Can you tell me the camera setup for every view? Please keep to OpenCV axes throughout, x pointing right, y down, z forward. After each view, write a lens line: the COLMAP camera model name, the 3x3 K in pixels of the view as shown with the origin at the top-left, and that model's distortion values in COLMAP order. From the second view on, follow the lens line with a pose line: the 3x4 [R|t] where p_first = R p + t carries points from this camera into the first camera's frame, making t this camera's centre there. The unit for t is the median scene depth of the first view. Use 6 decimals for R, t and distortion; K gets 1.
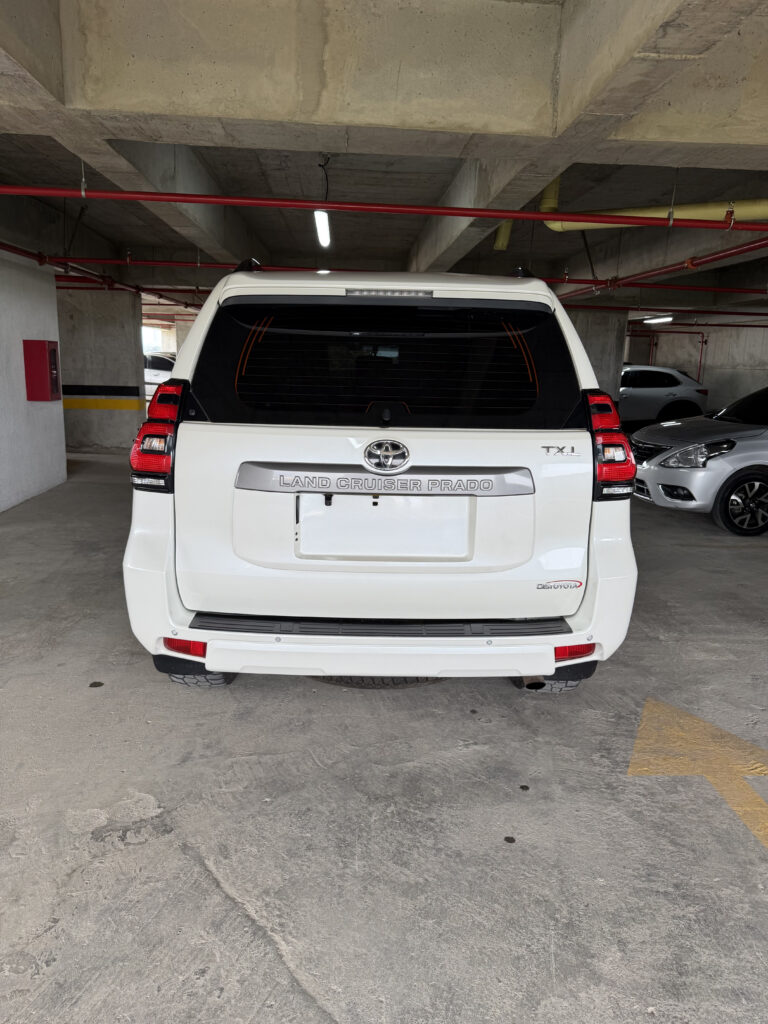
lens RADIAL K [[733.5, 0, 379.4], [0, 733.5, 516.4], [0, 0, 1]] dist [0.004356, -0.006681]
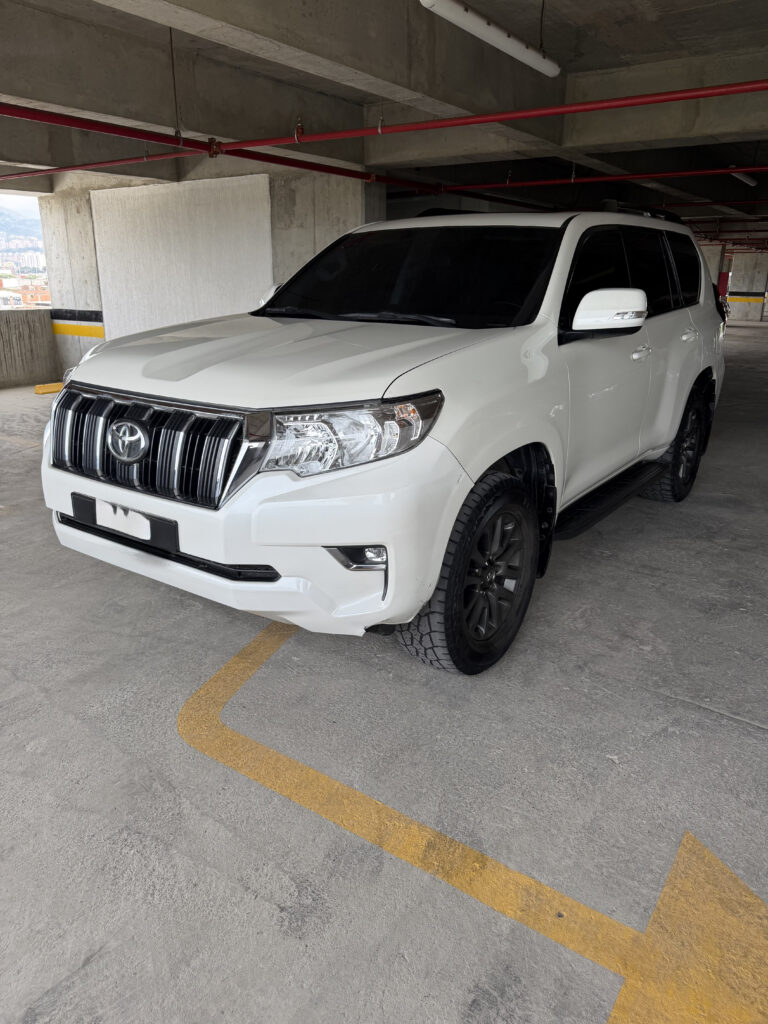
lens RADIAL K [[729.6, 0, 380.0], [0, 729.6, 515.4], [0, 0, 1]] dist [0.003025, -0.009198]
pose [[0.788534, 0.164124, -0.592687, 0.531344], [-0.109485, 0.985800, 0.127321, 0.240906], [0.605167, -0.035507, 0.795306, -0.931392]]
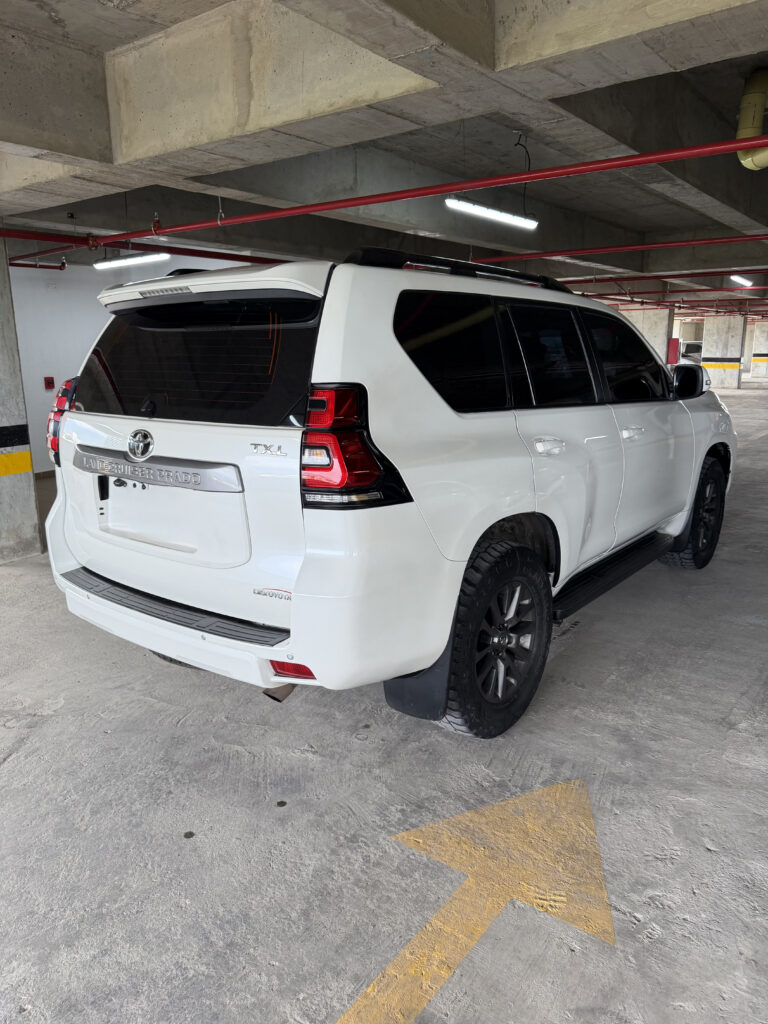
lens RADIAL K [[729.6, 0, 380.0], [0, 729.6, 515.4], [0, 0, 1]] dist [0.003025, -0.009198]
pose [[0.767240, 0.108385, -0.632136, 0.796989], [-0.101967, 0.993695, 0.046617, -0.053203], [0.633202, 0.028691, 0.773454, 0.320094]]
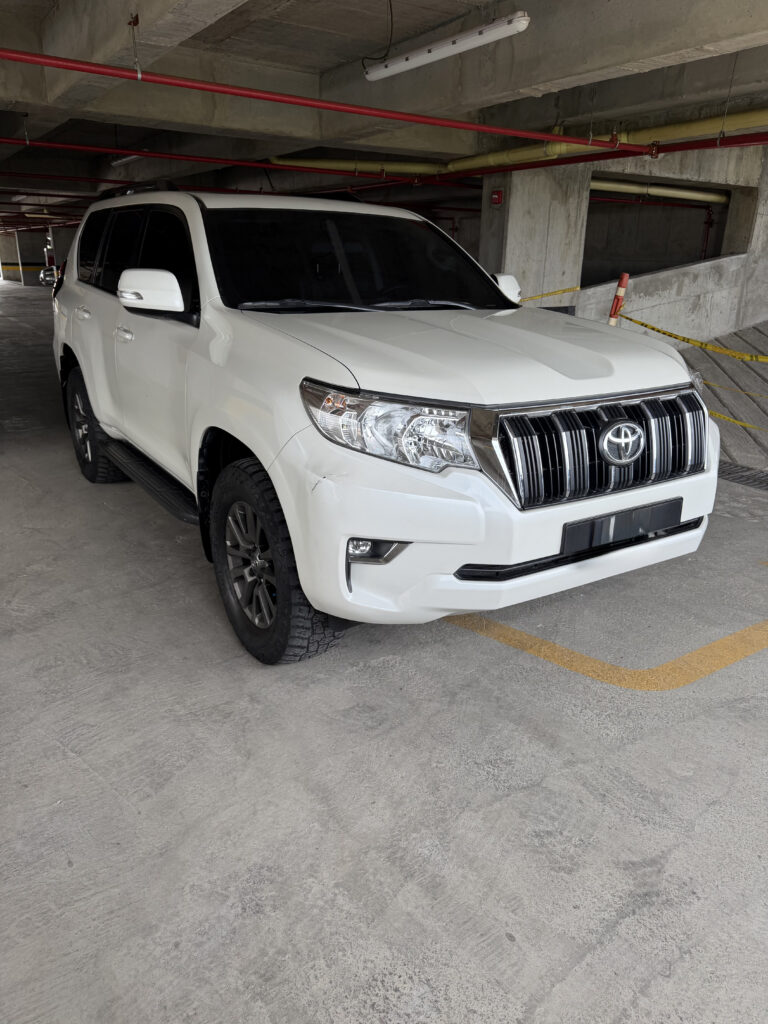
lens RADIAL K [[729.6, 0, 380.0], [0, 729.6, 515.4], [0, 0, 1]] dist [0.003025, -0.009198]
pose [[0.861077, -0.184509, 0.473818, -0.825474], [0.115853, 0.978523, 0.170503, 0.204470], [-0.495101, -0.091923, 0.863959, -1.014555]]
